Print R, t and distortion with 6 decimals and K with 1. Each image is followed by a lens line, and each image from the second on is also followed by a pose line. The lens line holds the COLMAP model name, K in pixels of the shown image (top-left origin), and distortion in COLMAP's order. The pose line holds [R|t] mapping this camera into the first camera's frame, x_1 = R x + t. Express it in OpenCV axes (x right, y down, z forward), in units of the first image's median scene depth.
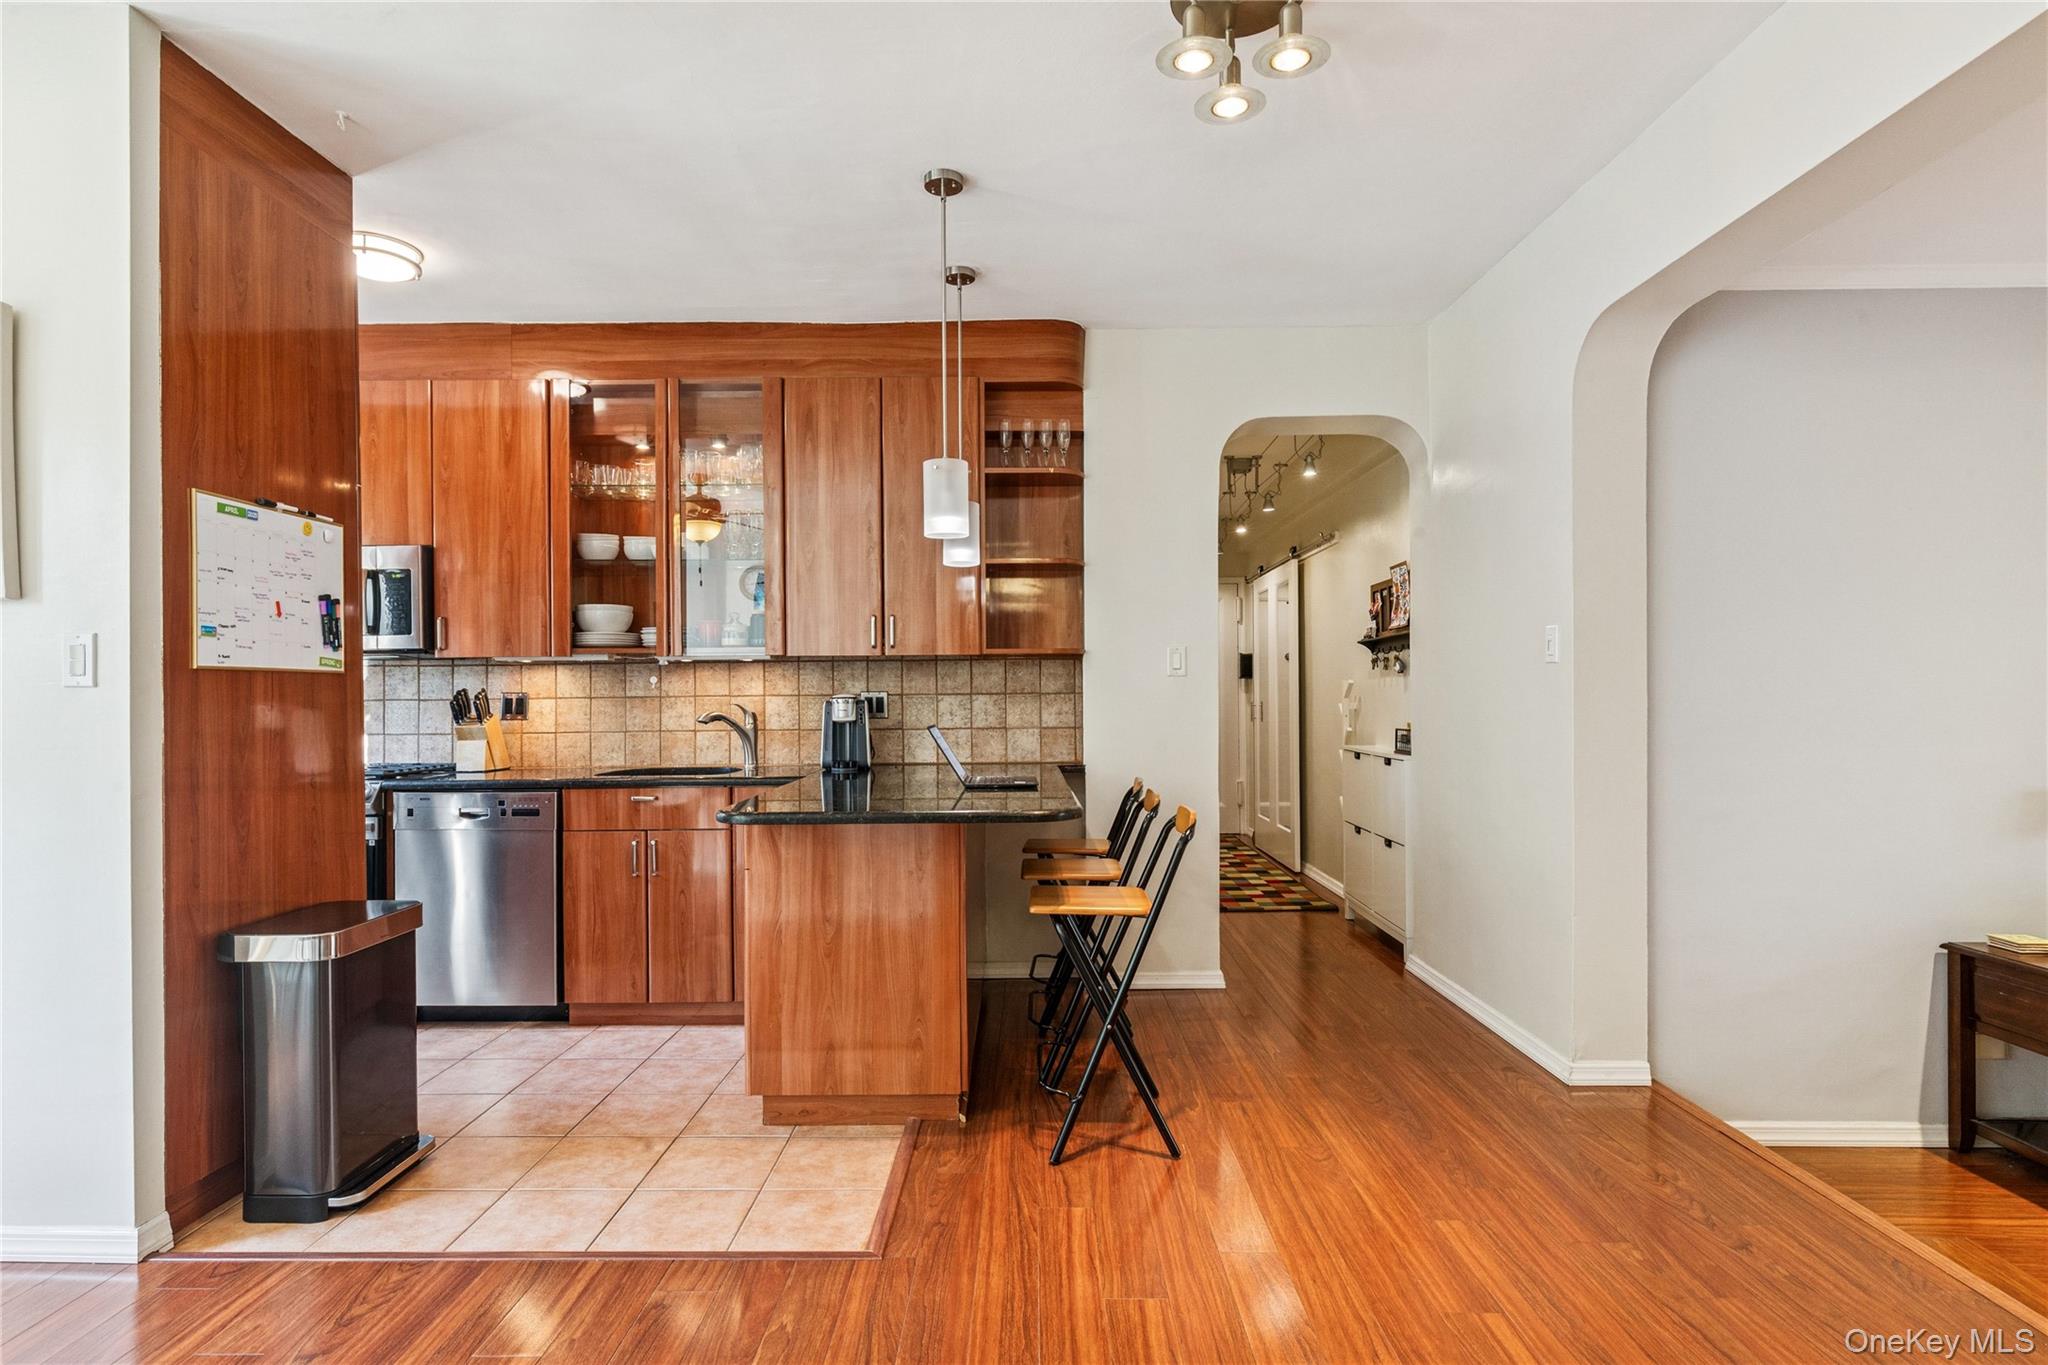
lens RADIAL K [[1065.1, 0, 1025.6], [0, 1065.1, 689.9], [0, 0, 1]] dist [0.006641, -0.000009]
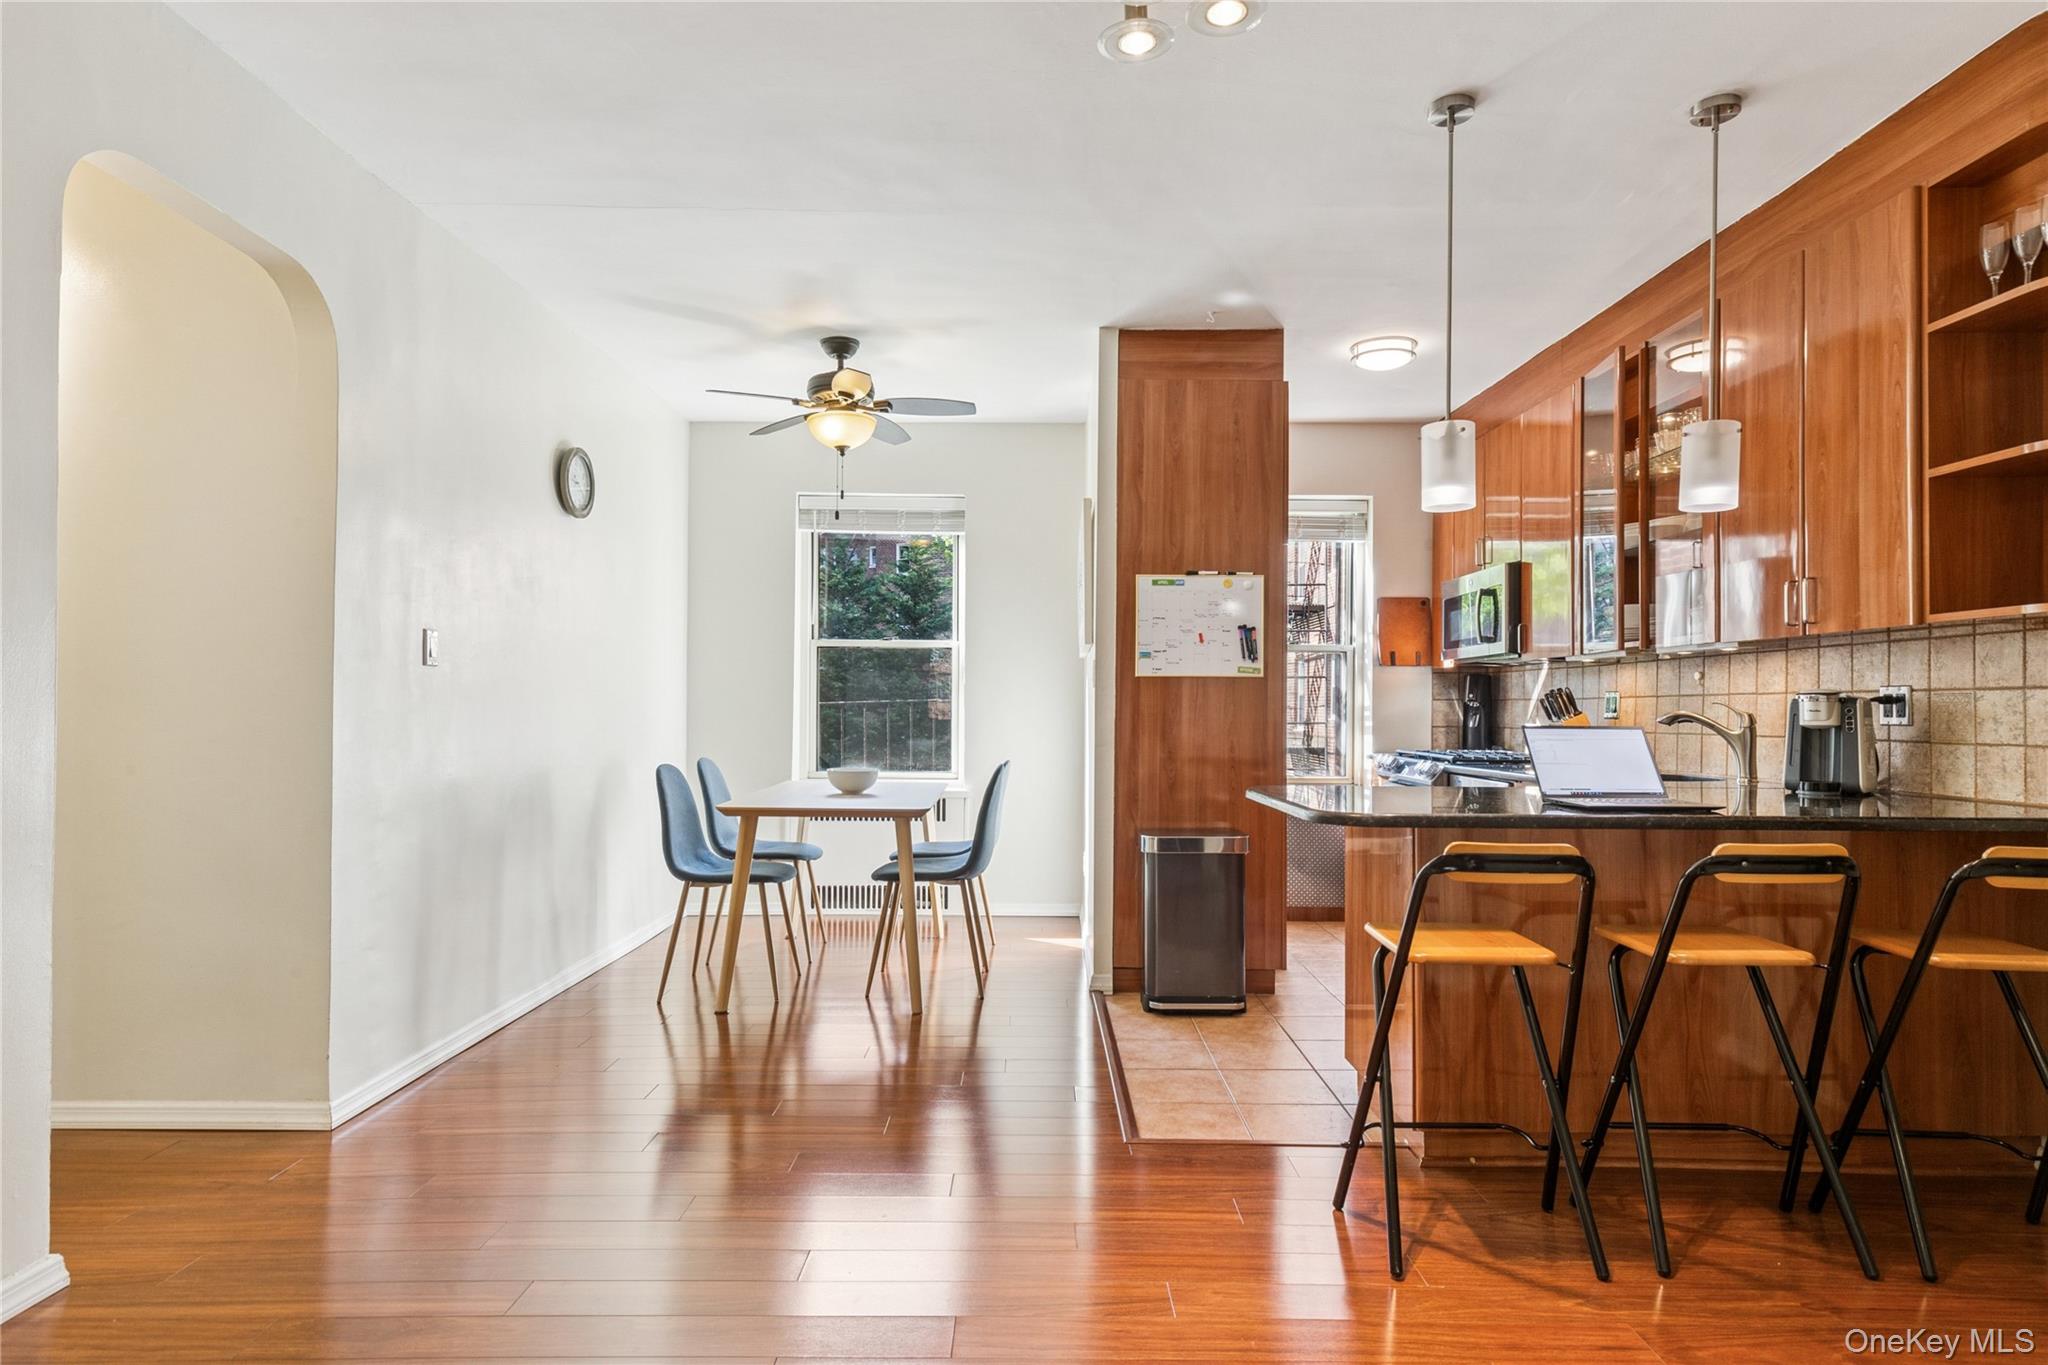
lens RADIAL K [[1144.8, 0, 1025.8], [0, 1144.8, 689.3], [0, 0, 1]] dist [0.002000, 0.001679]
pose [[-0.003533, -0.006942, -0.999970, 0.923333], [0.003646, 0.999969, -0.006955, 0.010658], [0.999987, -0.003671, -0.003507, 0.685910]]
